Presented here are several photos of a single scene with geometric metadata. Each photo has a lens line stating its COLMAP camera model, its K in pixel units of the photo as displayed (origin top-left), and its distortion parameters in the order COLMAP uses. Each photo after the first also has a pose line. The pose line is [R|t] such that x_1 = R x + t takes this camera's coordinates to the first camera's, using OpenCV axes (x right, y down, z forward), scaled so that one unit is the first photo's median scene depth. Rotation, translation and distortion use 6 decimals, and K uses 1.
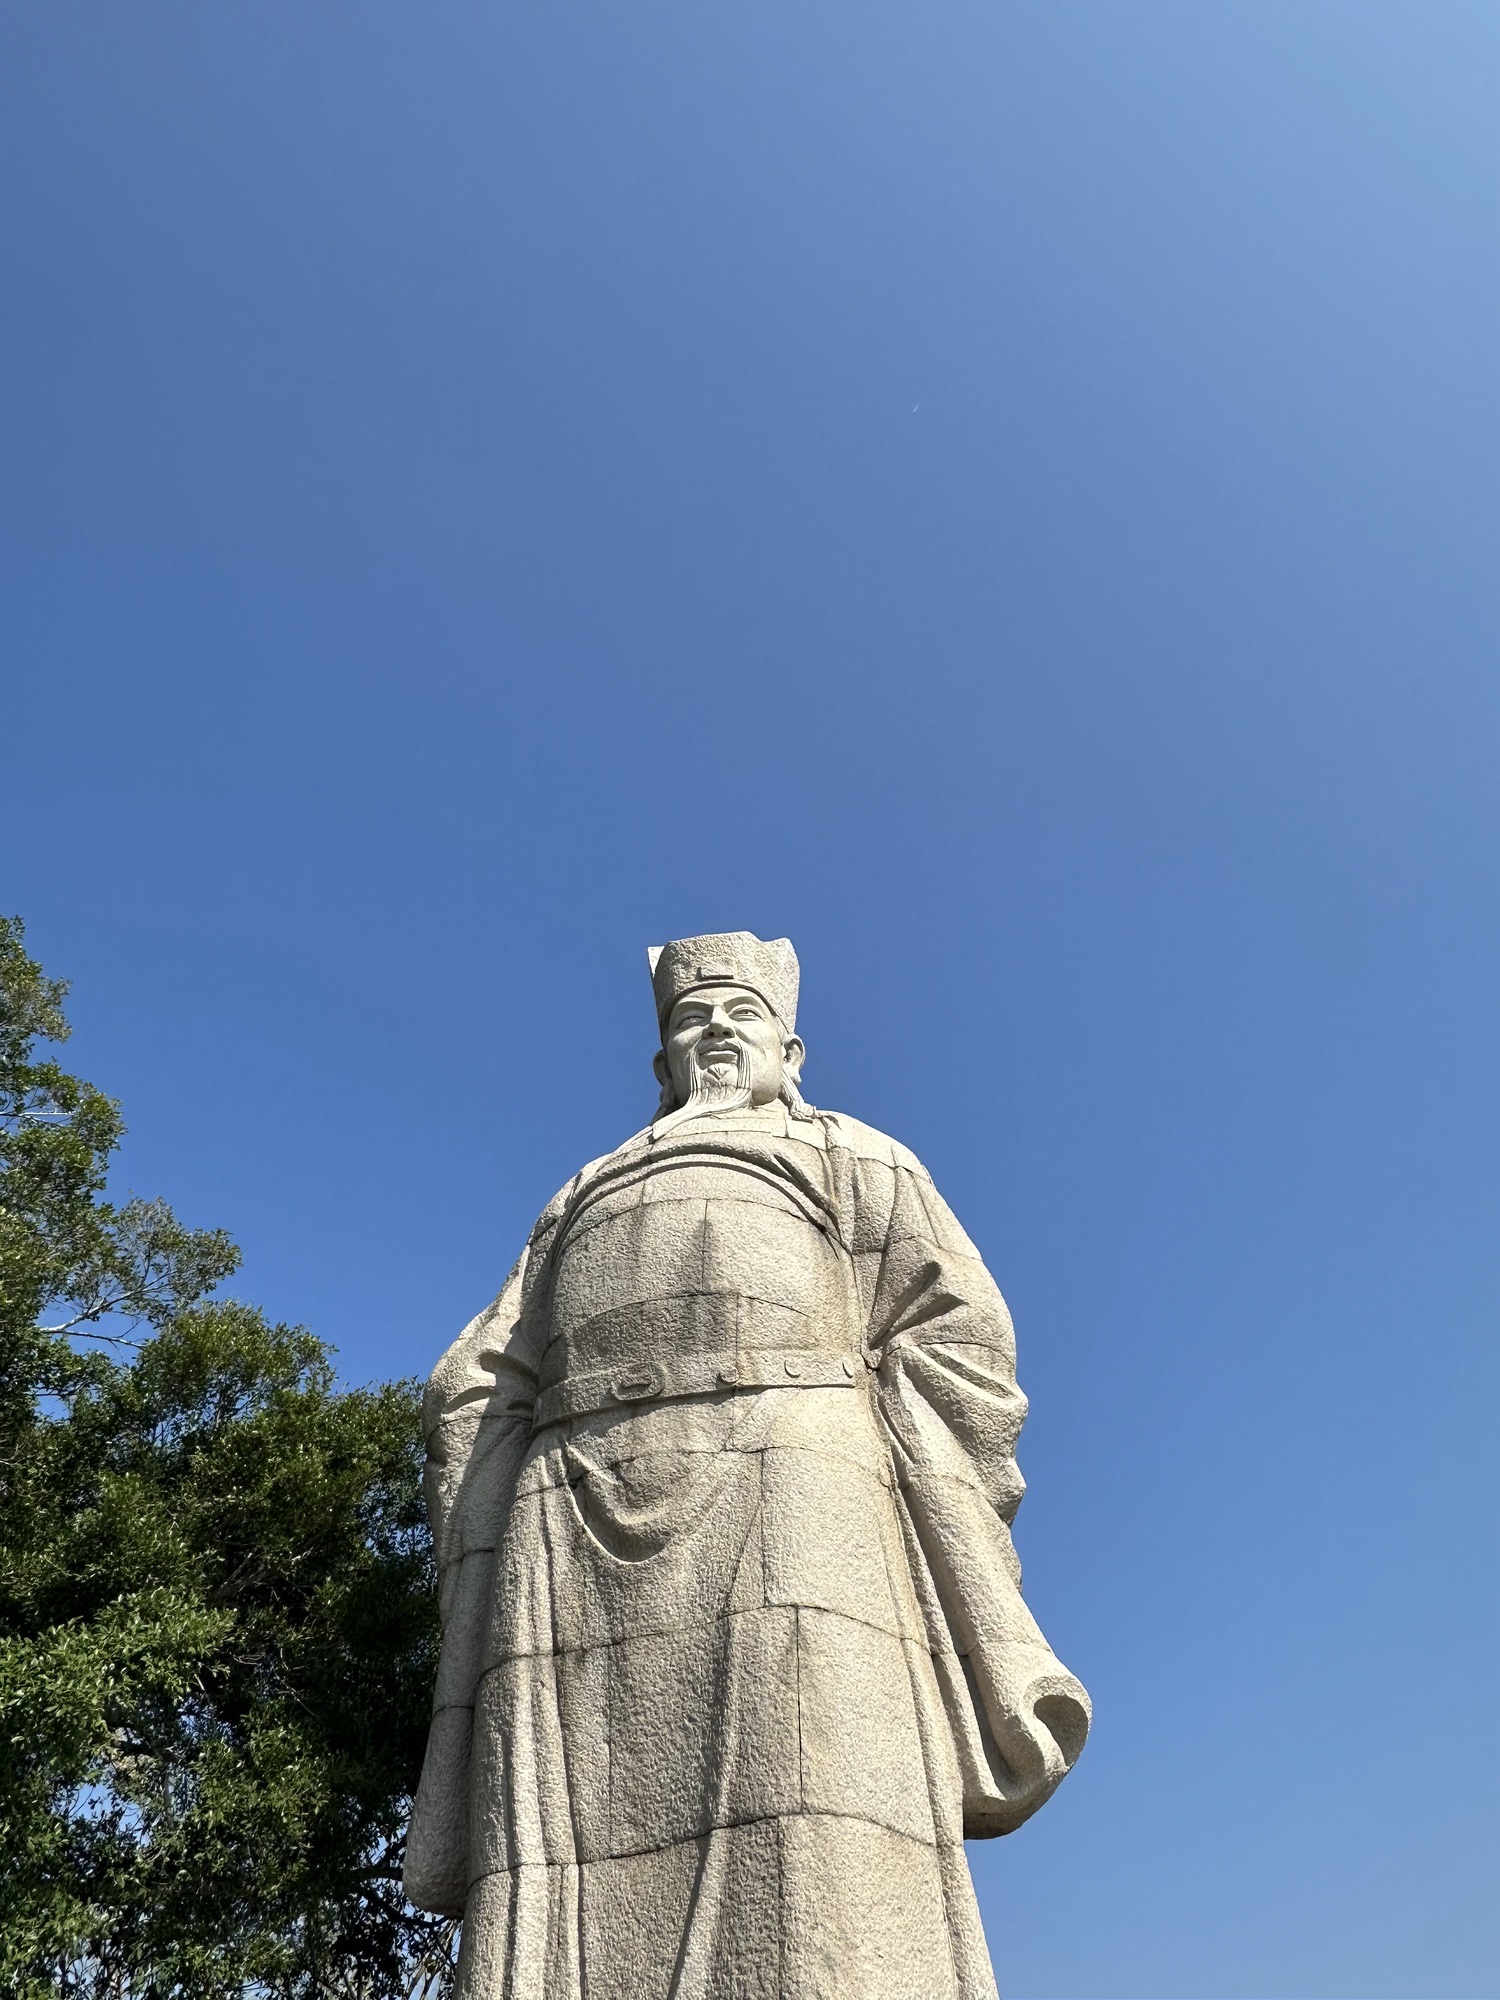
lens RADIAL K [[1397.9, 0, 756.2], [0, 1397.9, 998.3], [0, 0, 1]] dist [0.001869, -0.000156]
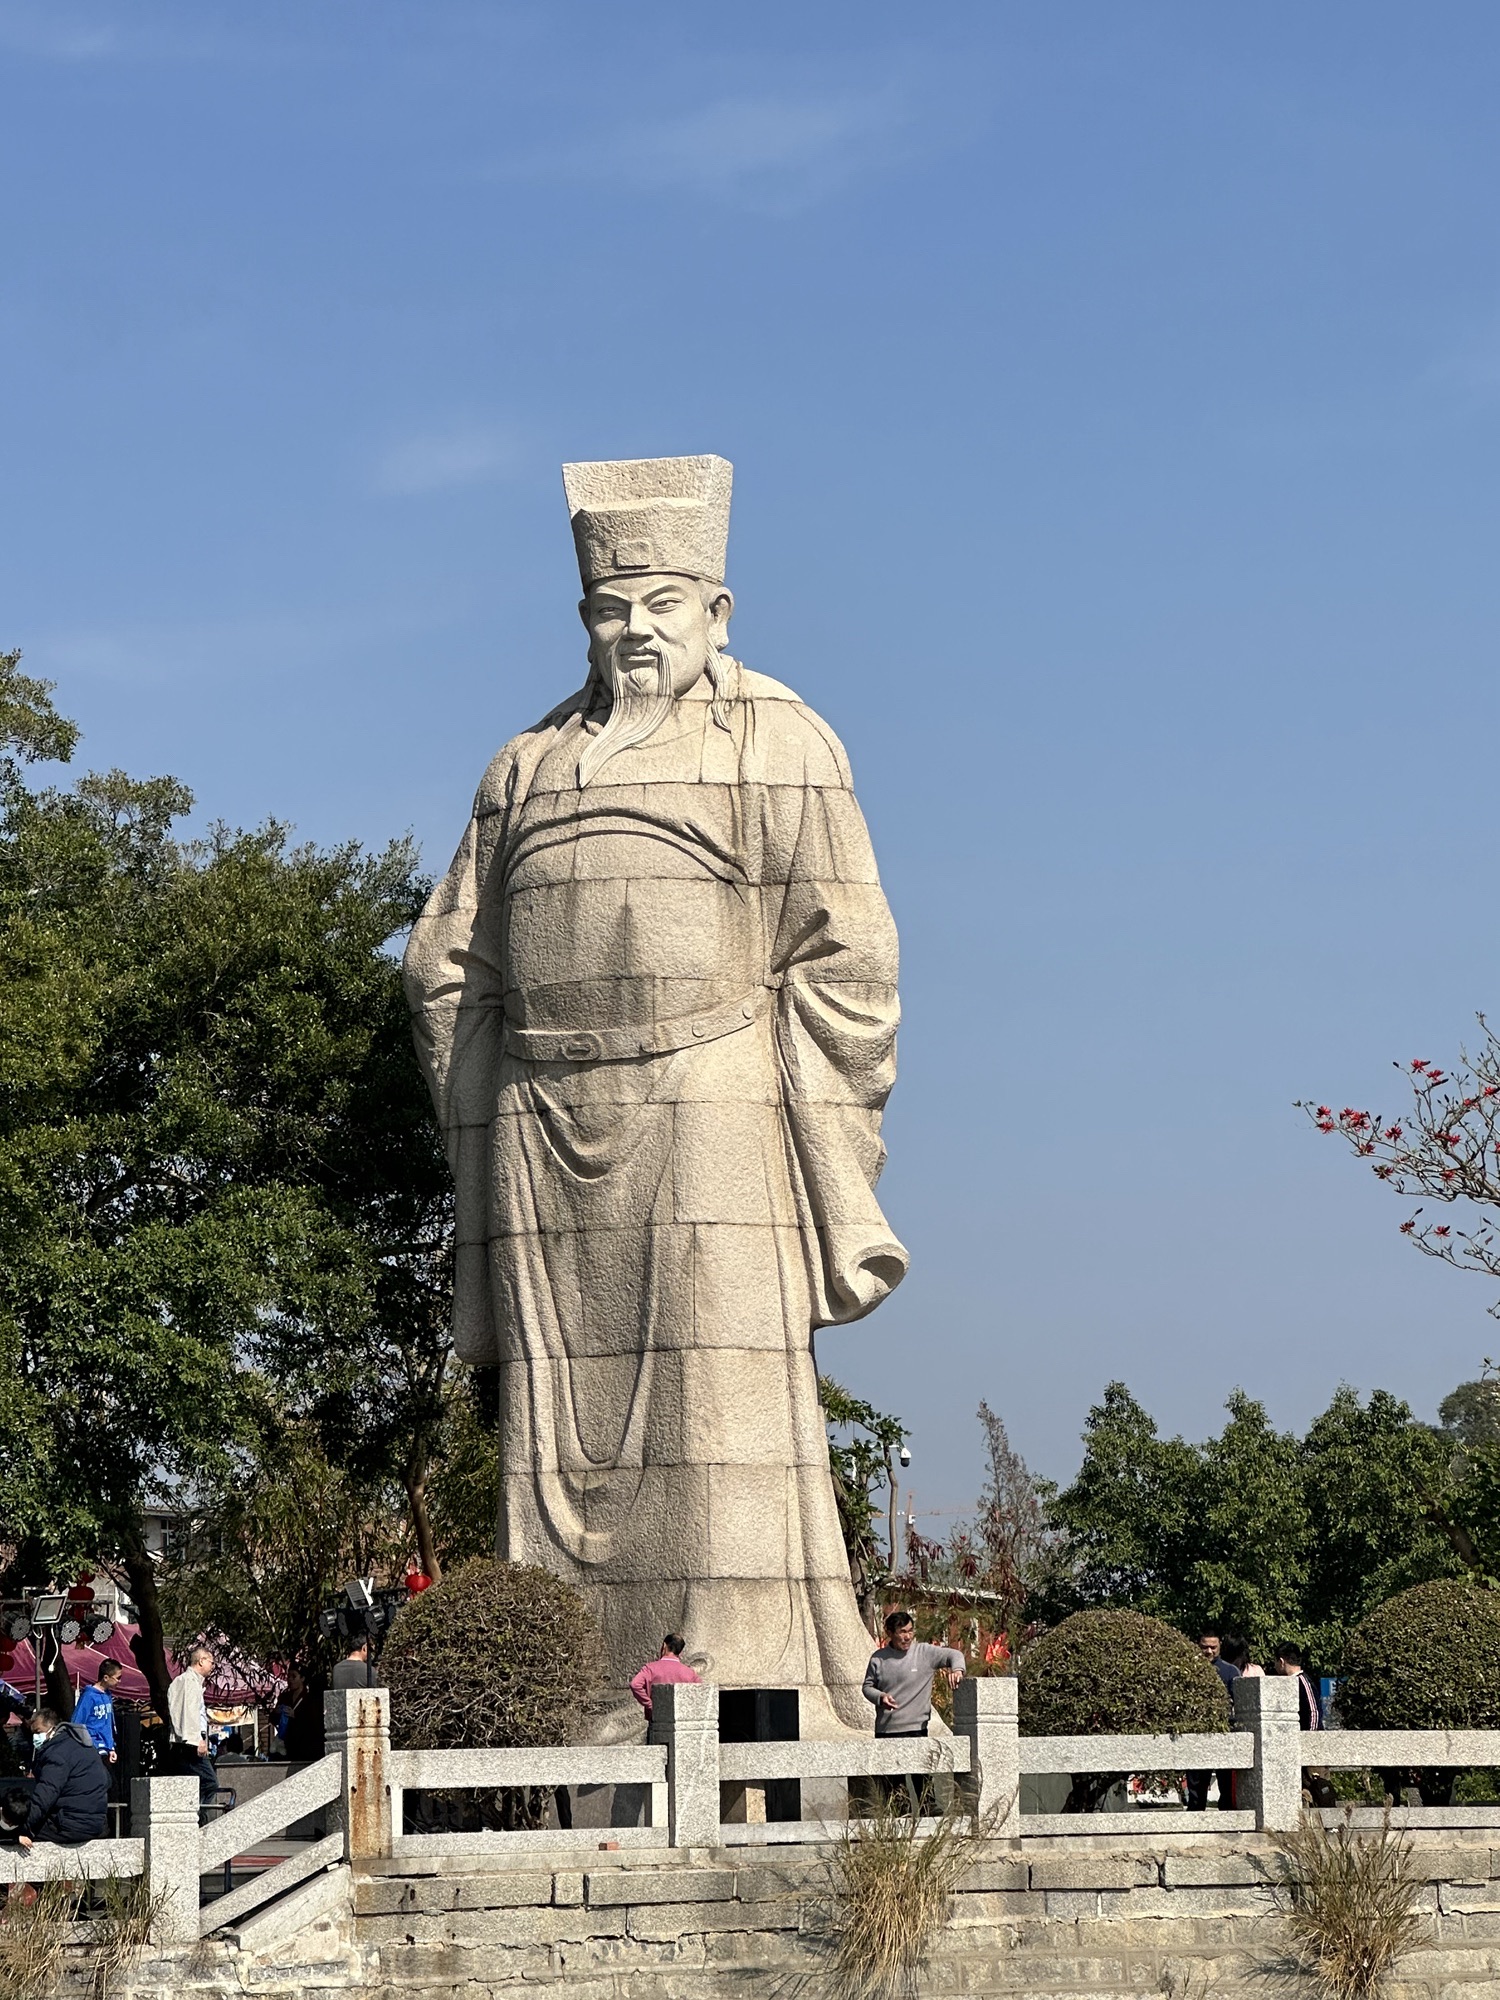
lens RADIAL K [[5704.3, 0, 754.1], [0, 5704.3, 1000.4], [0, 0, 1]] dist [-0.169133, 0.000000]
pose [[0.994751, -0.019197, -0.100507, 0.621140], [0.078460, 0.773603, 0.628794, -3.138923], [0.065681, -0.633380, 0.771049, -3.117113]]
